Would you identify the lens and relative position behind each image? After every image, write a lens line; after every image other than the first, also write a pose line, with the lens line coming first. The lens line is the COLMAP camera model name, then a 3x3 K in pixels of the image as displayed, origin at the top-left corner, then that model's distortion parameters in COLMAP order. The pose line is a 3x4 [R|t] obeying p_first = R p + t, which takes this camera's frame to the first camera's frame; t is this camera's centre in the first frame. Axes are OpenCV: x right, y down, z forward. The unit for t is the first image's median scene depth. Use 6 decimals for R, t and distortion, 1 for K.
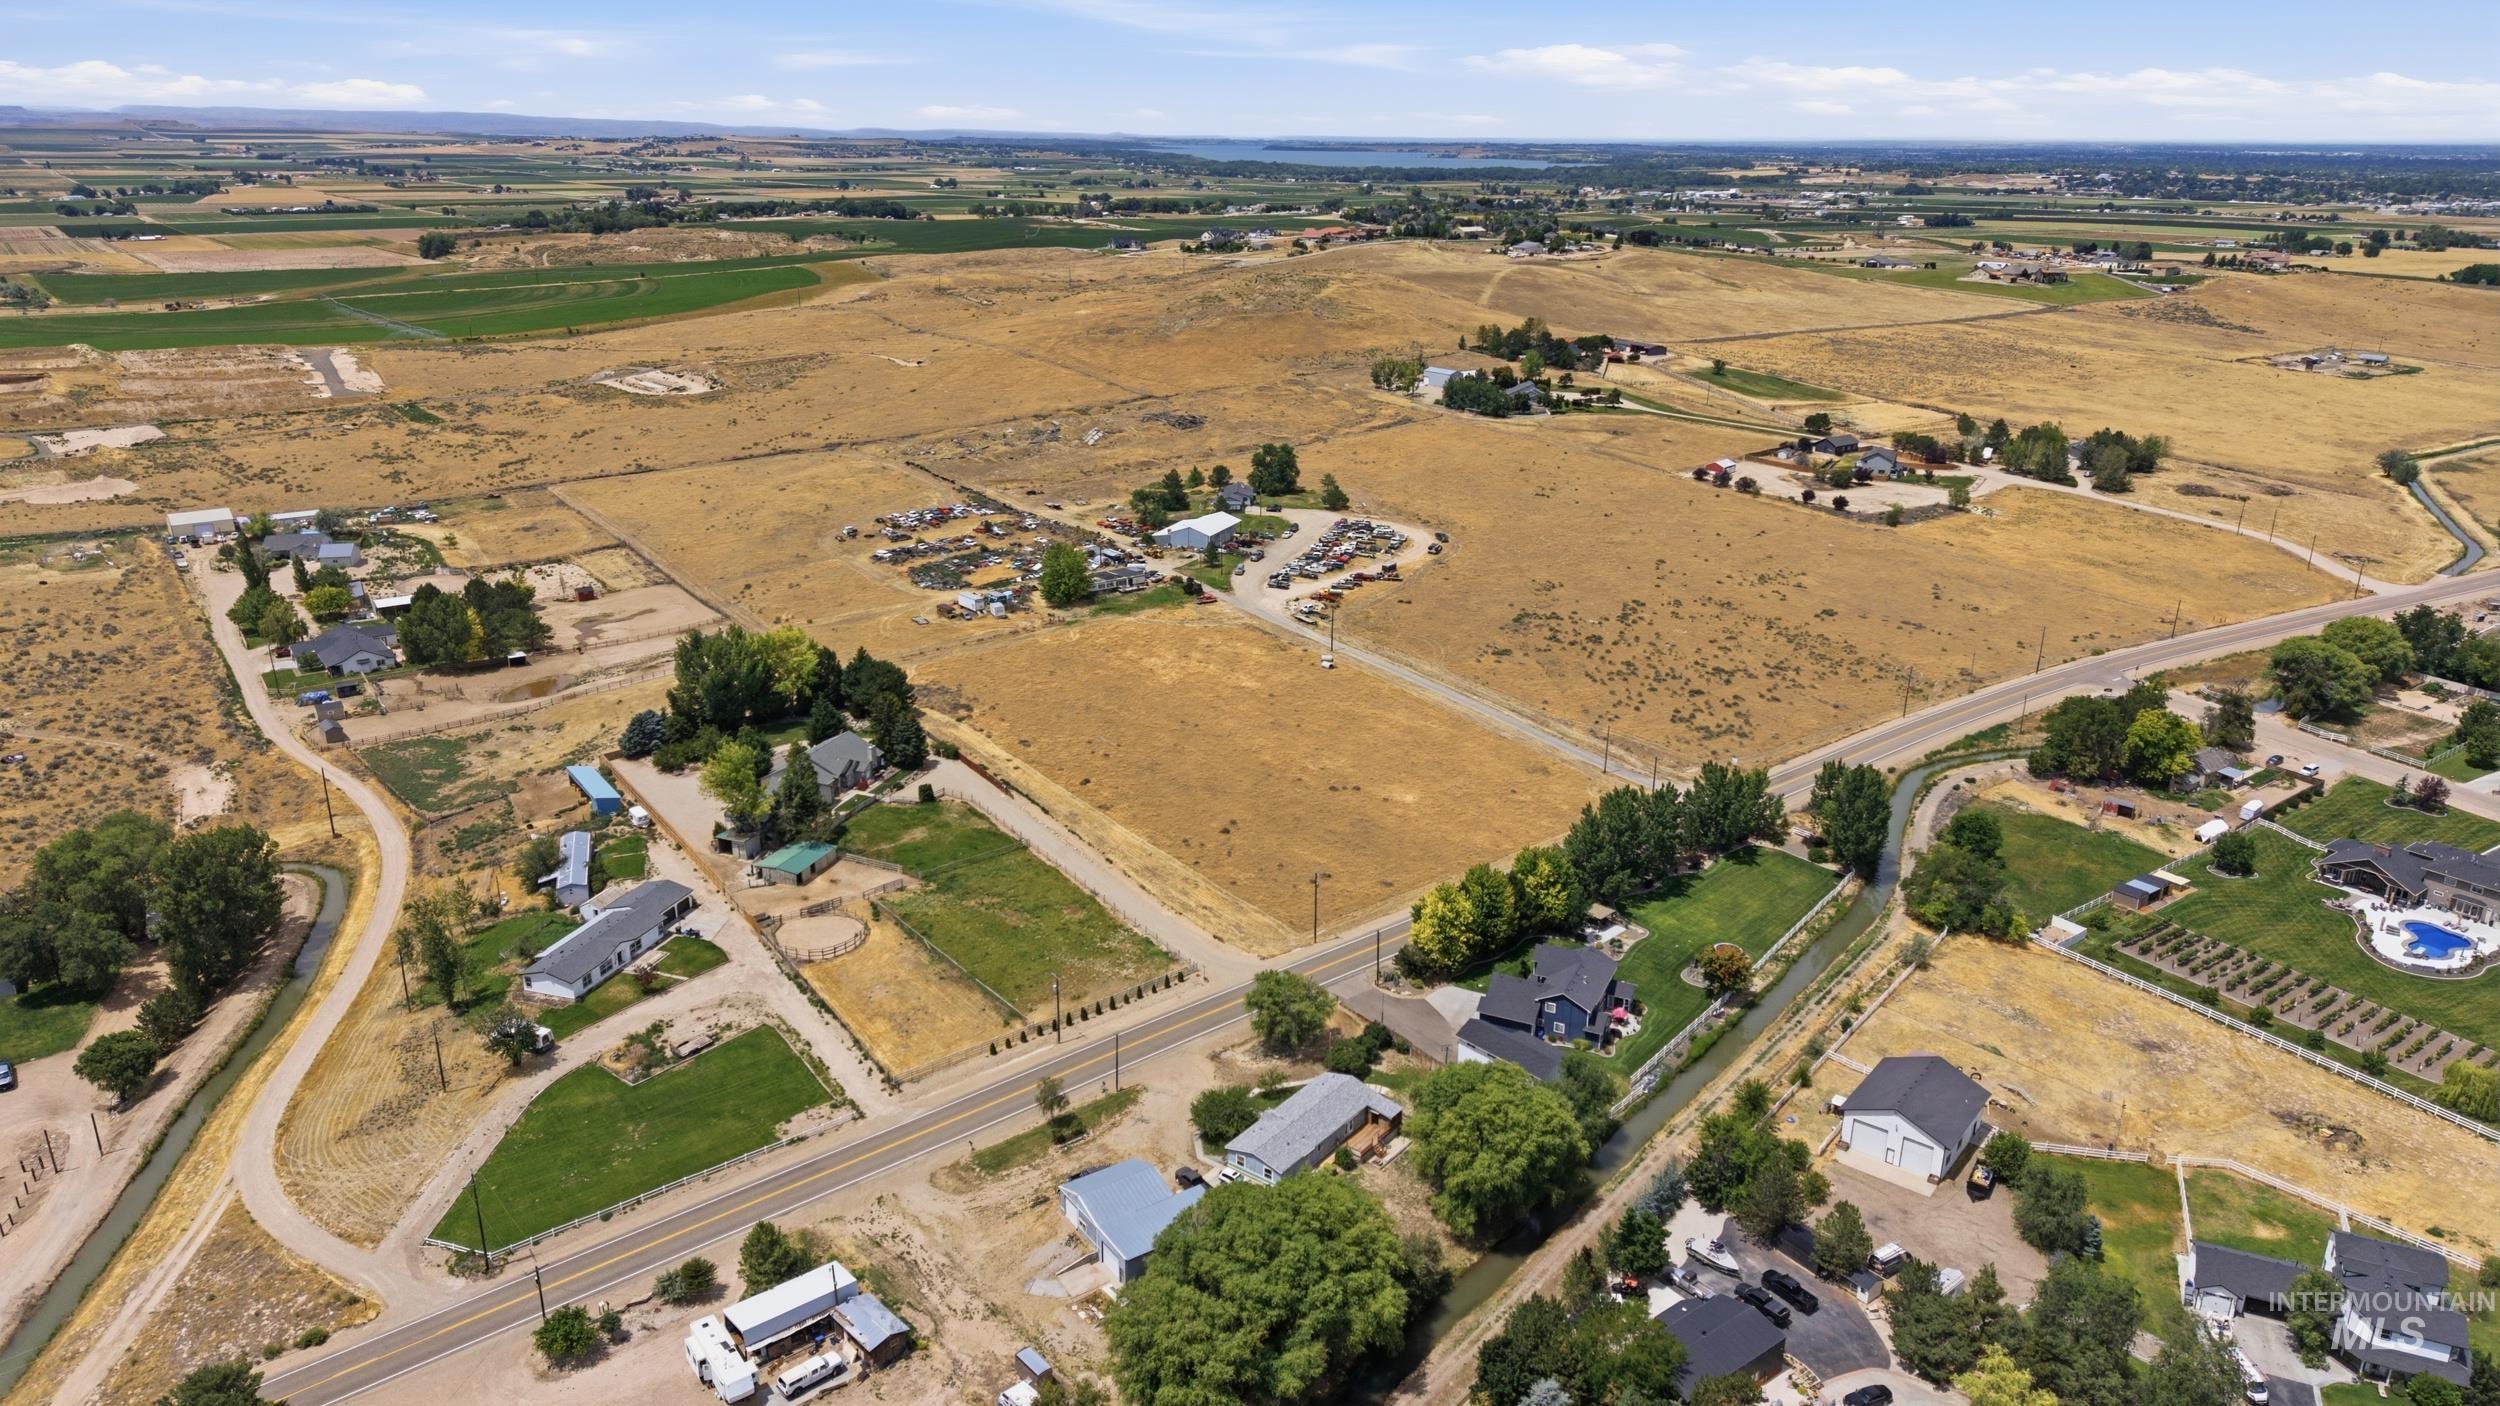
lens RADIAL K [[1667.0, 0, 1248.3], [0, 1667.0, 696.0], [0, 0, 1]] dist [0.045116, -0.052685]
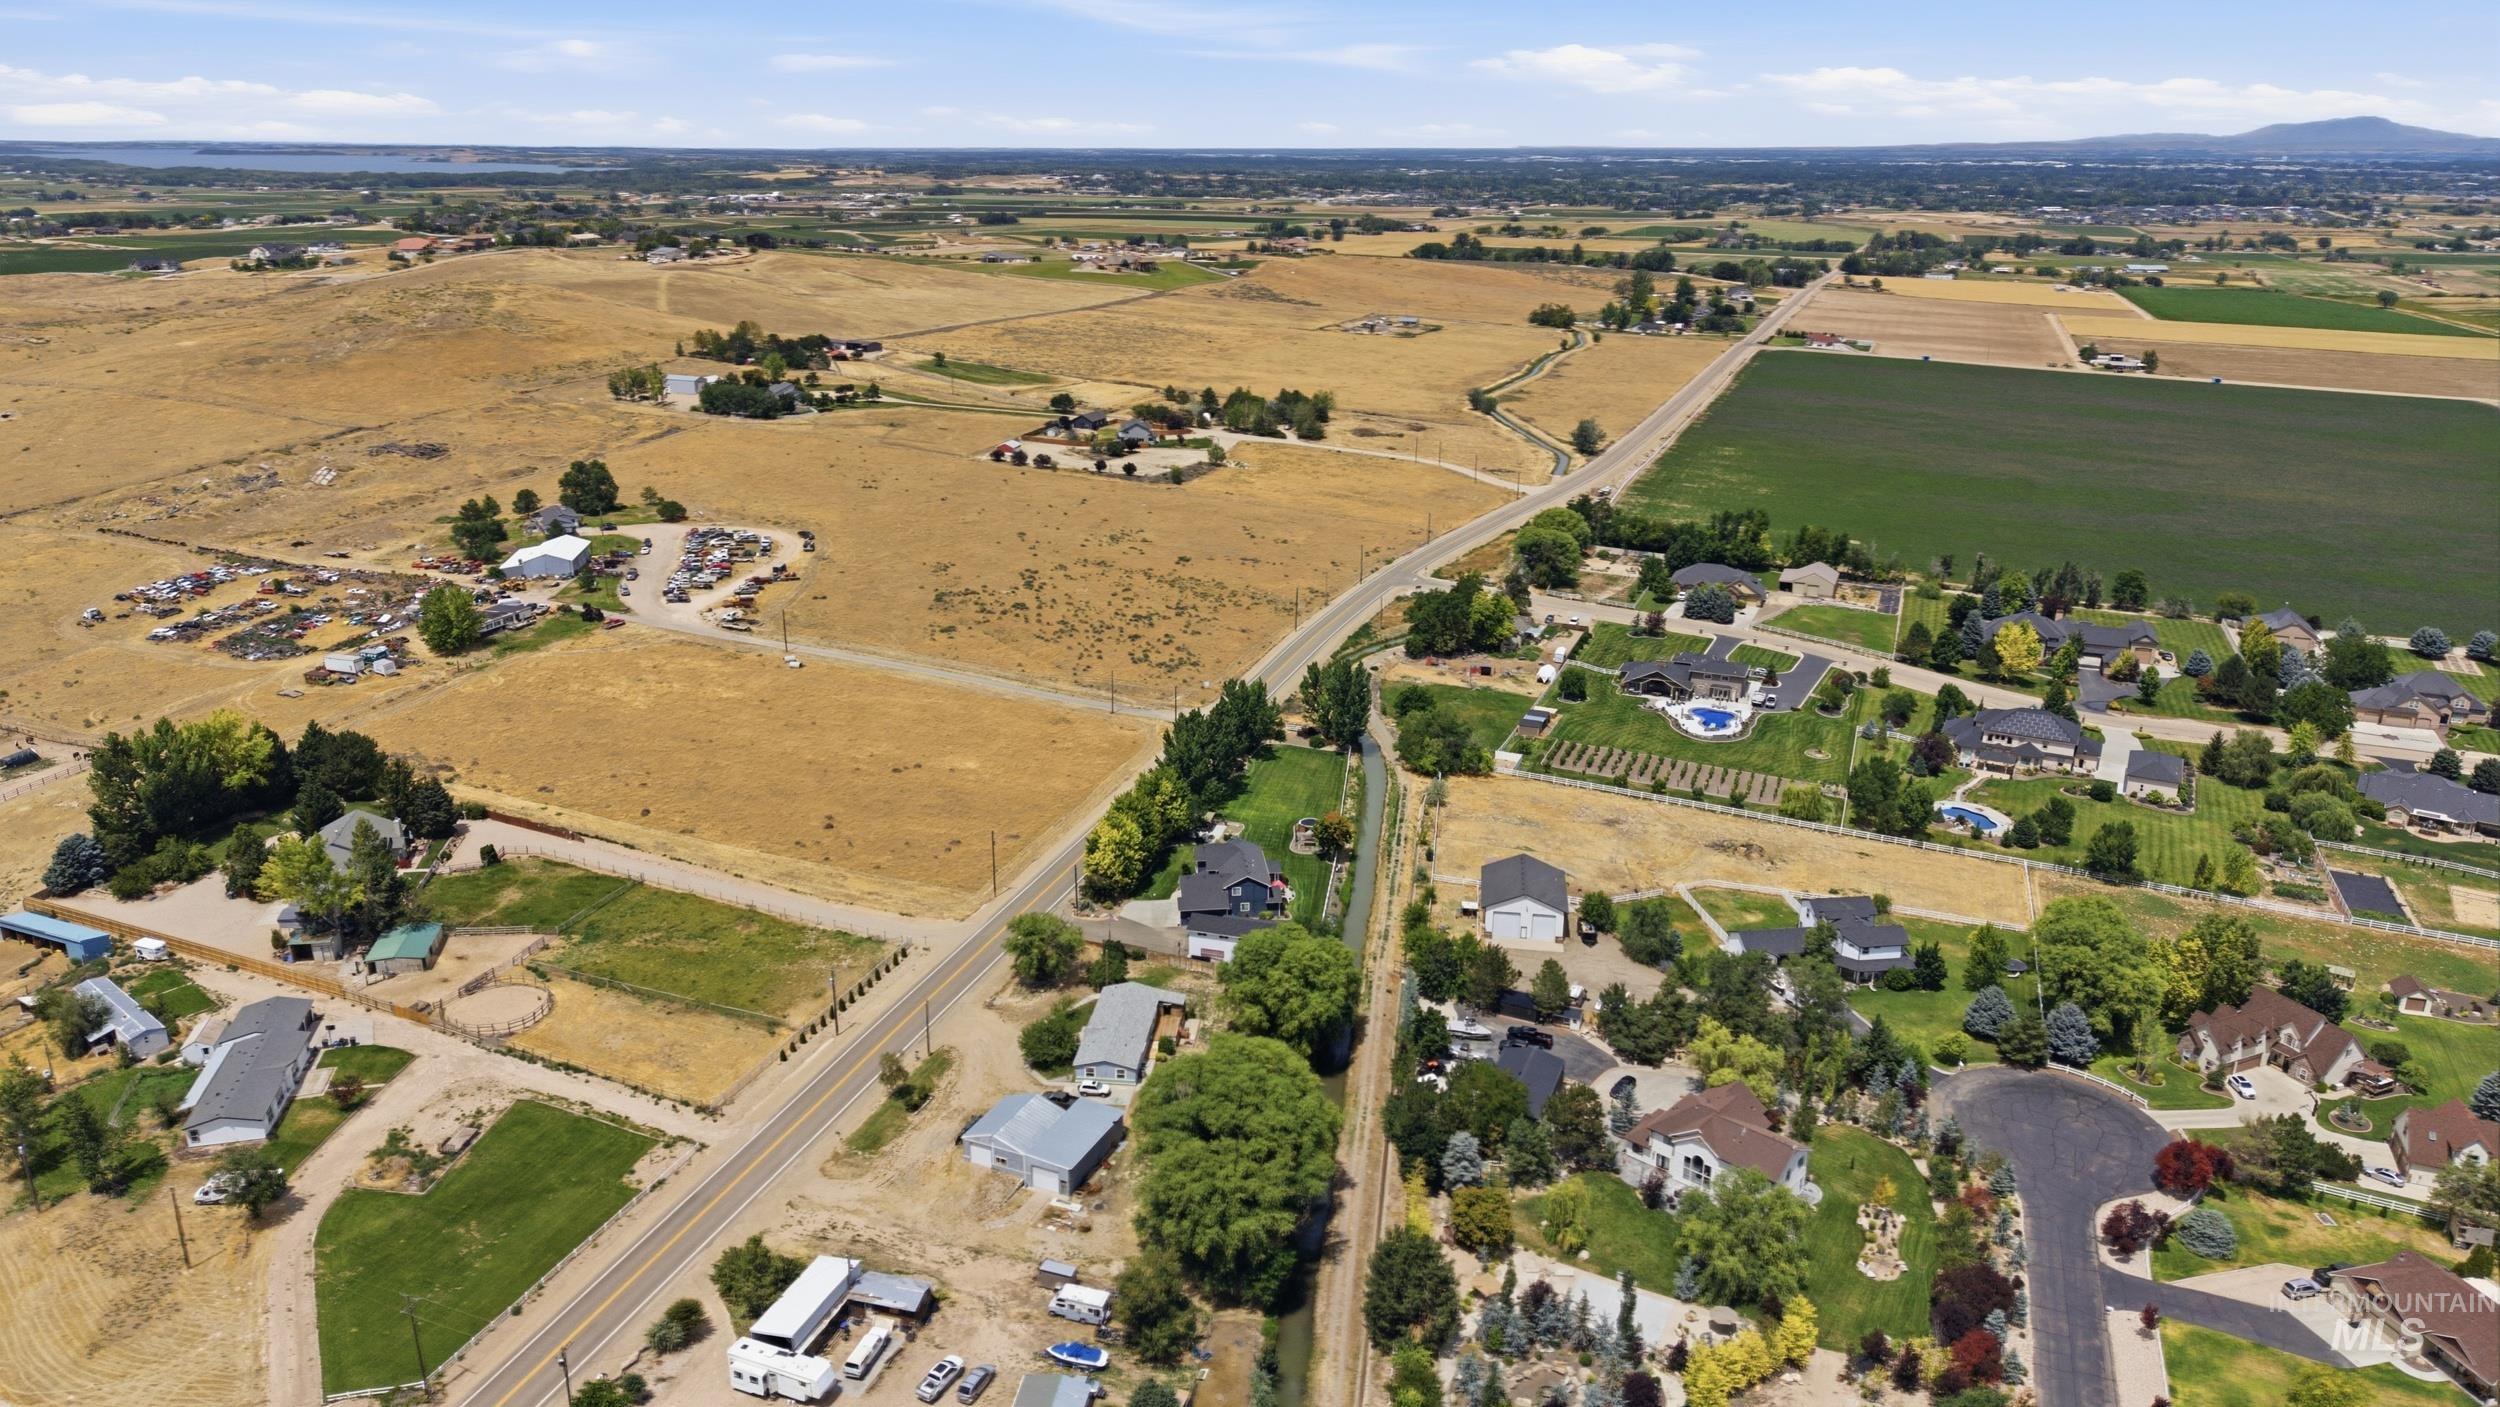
lens RADIAL K [[1667.0, 0, 1248.3], [0, 1667.0, 696.5], [0, 0, 1]] dist [0.045116, -0.052685]
pose [[0.852154, -0.166675, 0.496038, -0.190570], [0.167378, 0.984937, 0.043408, 0.001693], [-0.495801, 0.046036, 0.867215, -0.008147]]
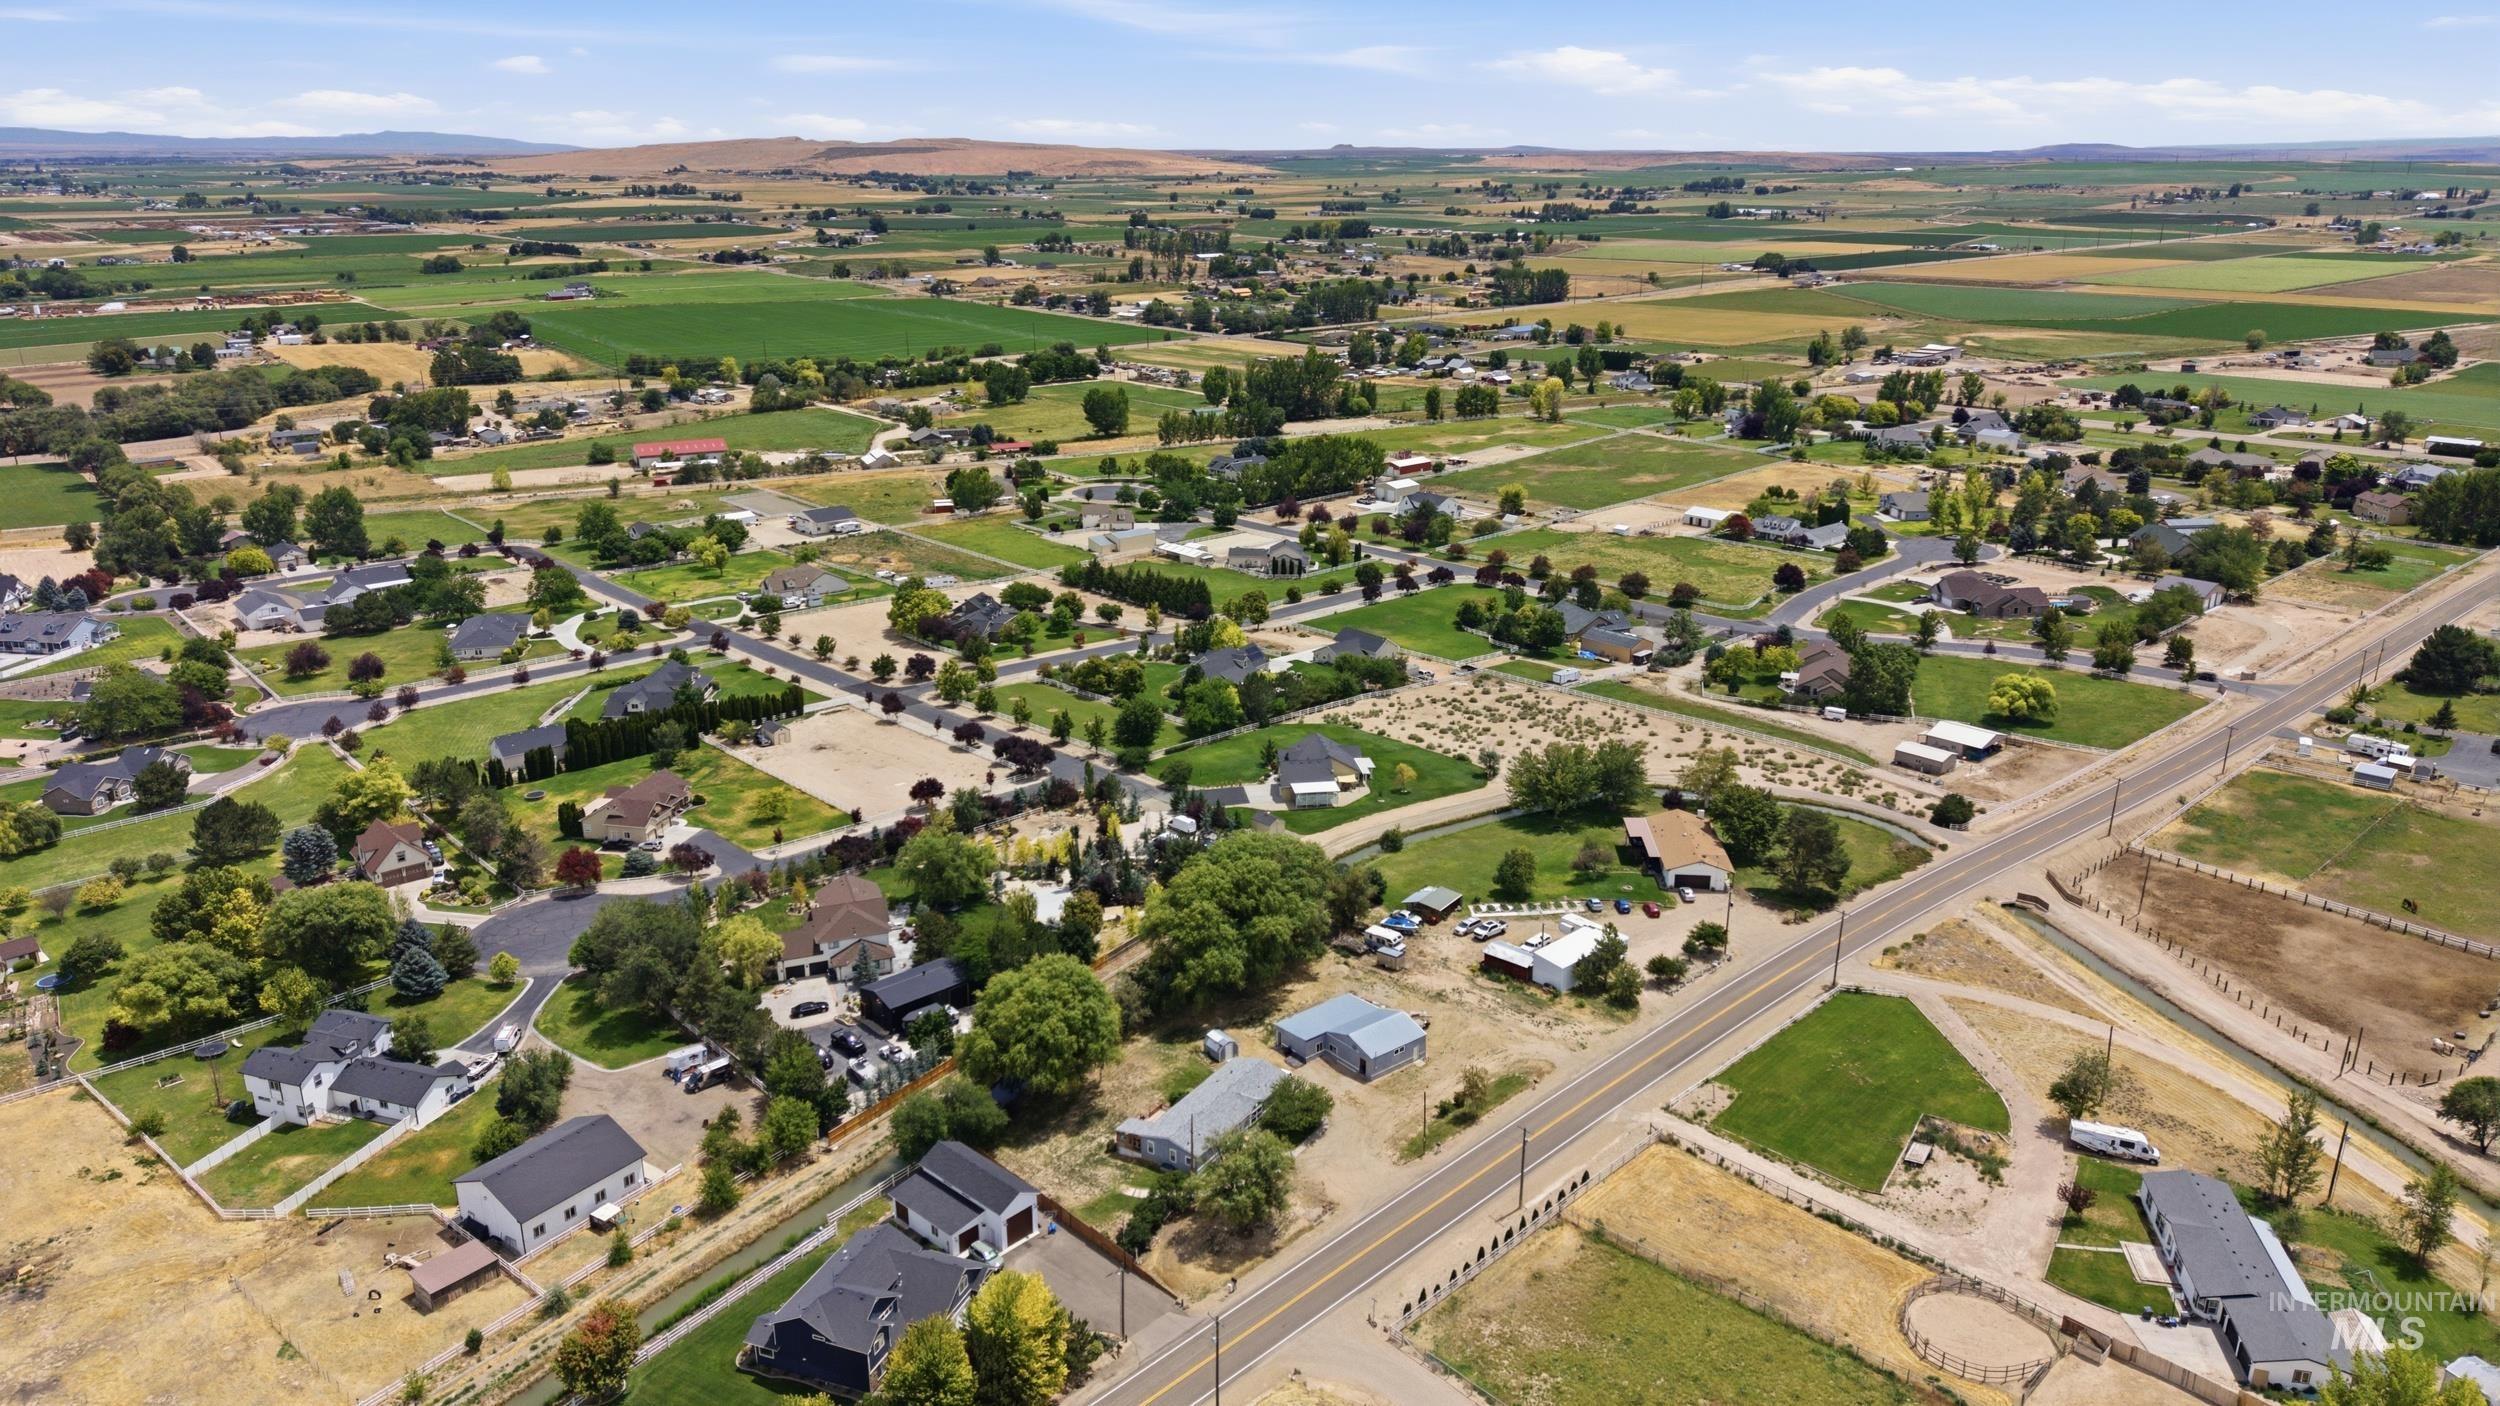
lens RADIAL K [[1667.0, 0, 1248.3], [0, 1667.0, 696.0], [0, 0, 1]] dist [0.045116, -0.052685]
pose [[-0.996492, 0.021583, -0.080860, 0.042307], [-0.031212, 0.800631, 0.598345, -0.250202], [0.077653, 0.598769, -0.797148, 0.769632]]
